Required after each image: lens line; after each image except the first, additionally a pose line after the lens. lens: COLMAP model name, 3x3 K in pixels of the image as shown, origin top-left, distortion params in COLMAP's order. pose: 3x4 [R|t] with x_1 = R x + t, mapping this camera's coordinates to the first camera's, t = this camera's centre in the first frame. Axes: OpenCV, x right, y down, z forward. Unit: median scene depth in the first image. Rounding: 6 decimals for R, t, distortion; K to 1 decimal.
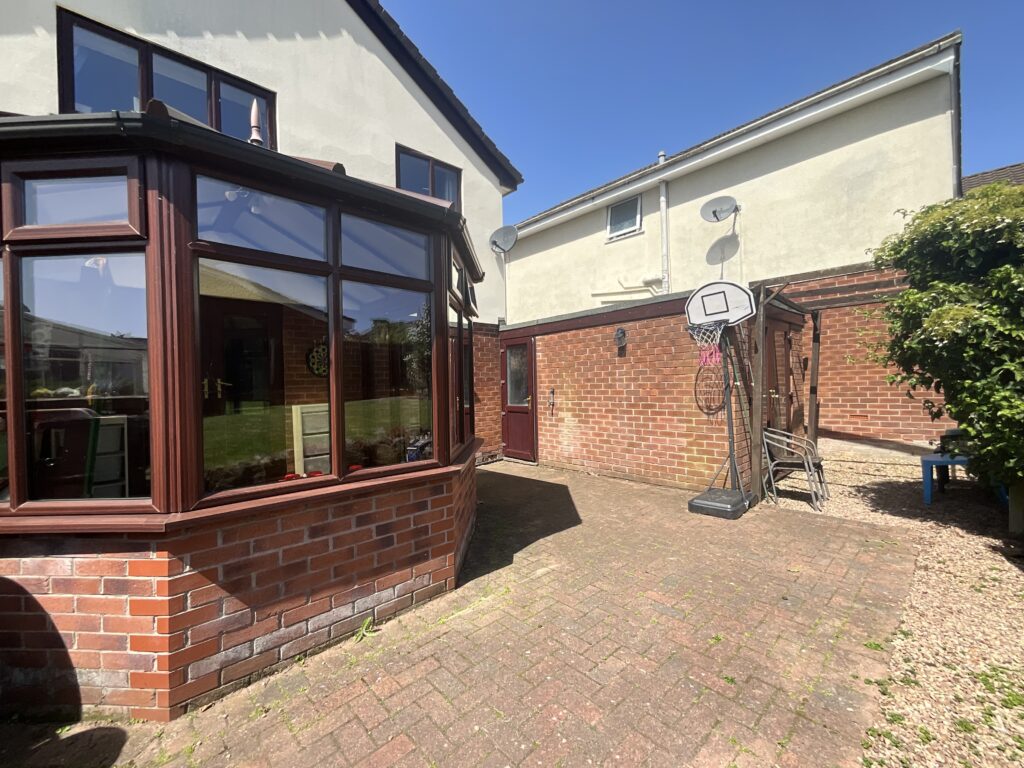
lens RADIAL K [[418.4, 0, 512.1], [0, 418.4, 384.8], [0, 0, 1]] dist [0.000019, 0.000116]
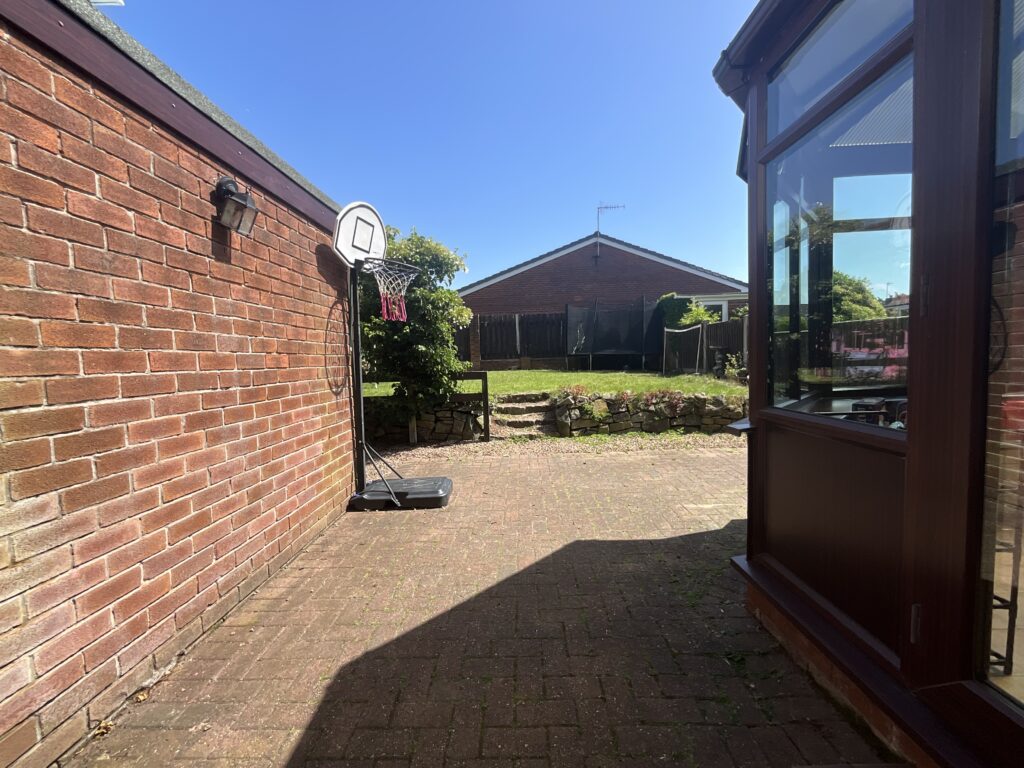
lens RADIAL K [[418.4, 0, 516.8], [0, 418.4, 384.7], [0, 0, 1]] dist [0.000019, 0.000116]
pose [[-0.727329, 0.006469, 0.686259, -0.170324], [0.052831, 0.997516, 0.046590, 0.036552], [-0.684253, 0.070142, -0.725864, 1.157396]]
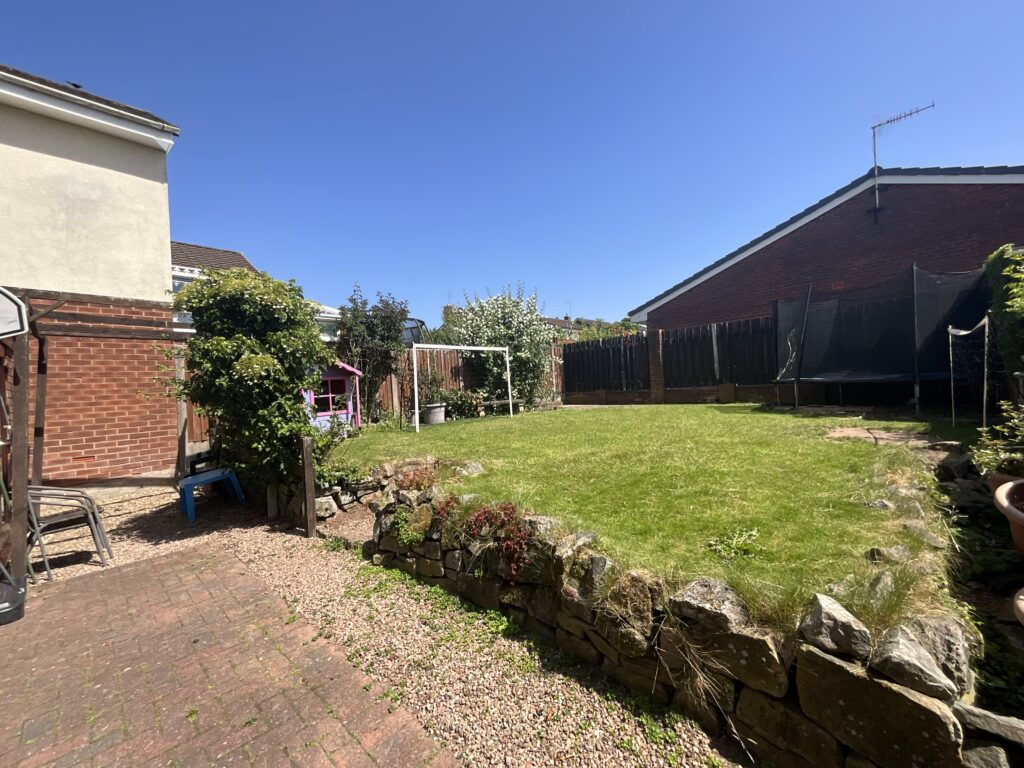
lens RADIAL K [[418.4, 0, 515.3], [0, 418.4, 386.4], [0, 0, 1]] dist [0.000019, 0.000116]
pose [[-0.063121, 0.032610, 0.997473, -0.174351], [0.055463, 0.998036, -0.029119, -0.002059], [-0.996464, 0.053485, -0.064806, 0.141178]]
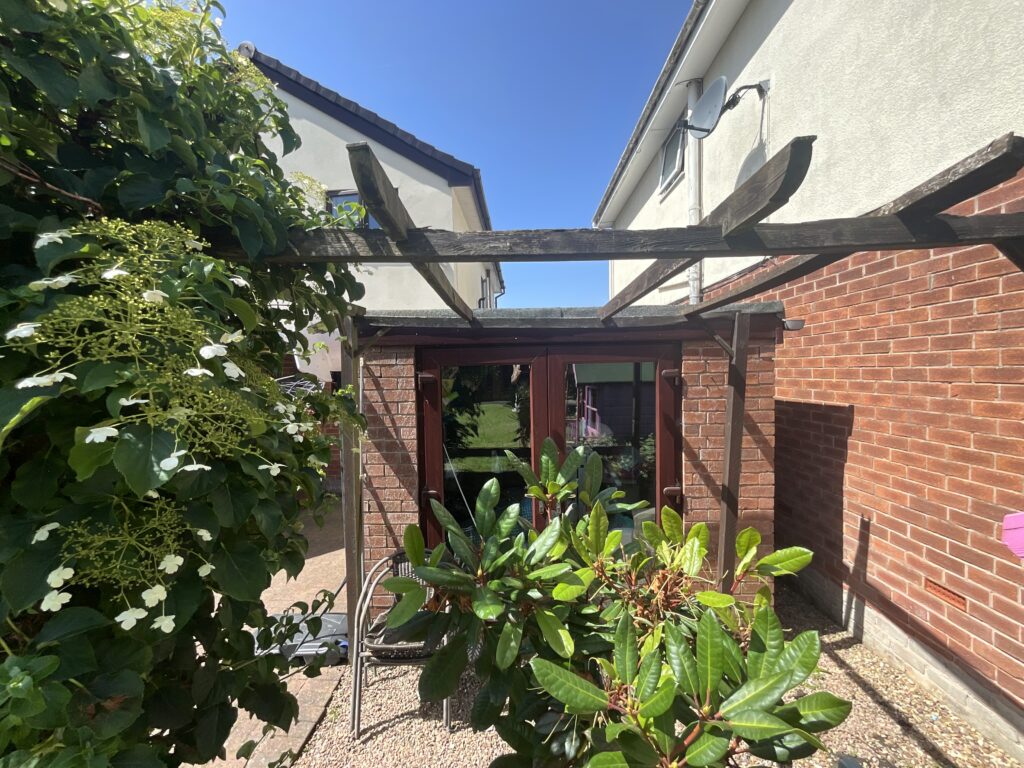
lens RADIAL K [[418.4, 0, 510.6], [0, 418.4, 388.1], [0, 0, 1]] dist [0.000019, 0.000116]
pose [[0.712269, 0.047995, -0.700264, 0.978784], [-0.014468, 0.998451, 0.053716, -0.131144], [0.701757, -0.028129, 0.711860, 0.604662]]
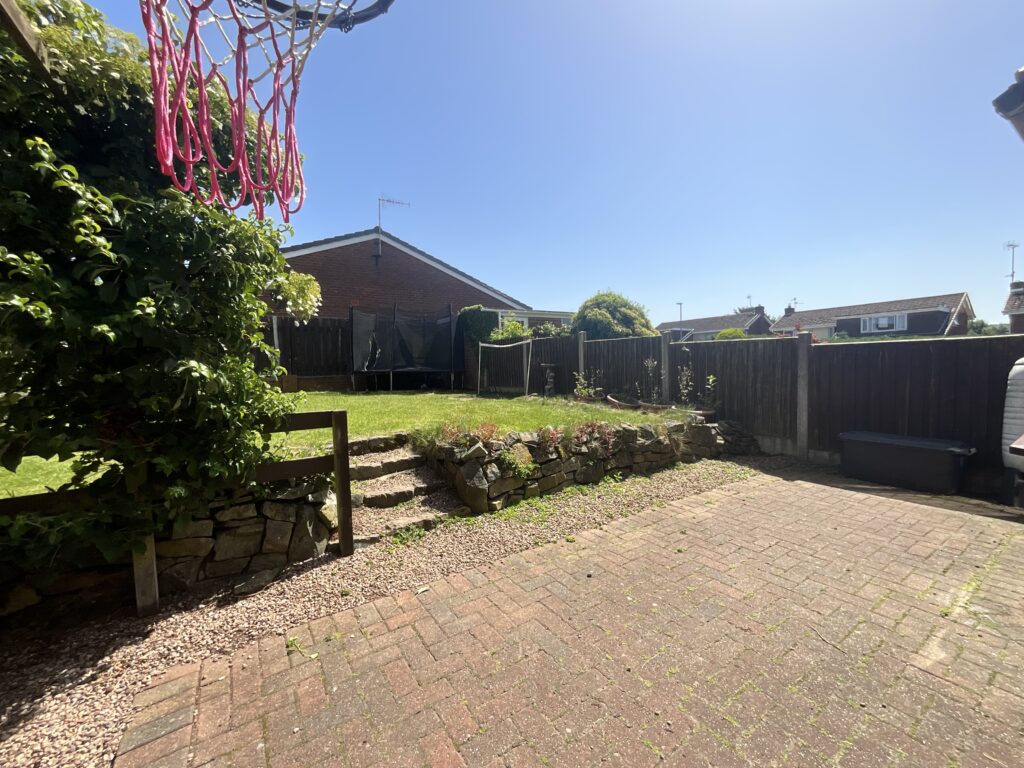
lens RADIAL K [[418.4, 0, 515.4], [0, 418.4, 379.4], [0, 0, 1]] dist [0.000019, 0.000116]
pose [[-0.986613, 0.049235, 0.155469, 0.304307], [0.054560, 0.998055, 0.030168, 0.006648], [-0.153682, 0.038247, -0.987380, 0.925676]]
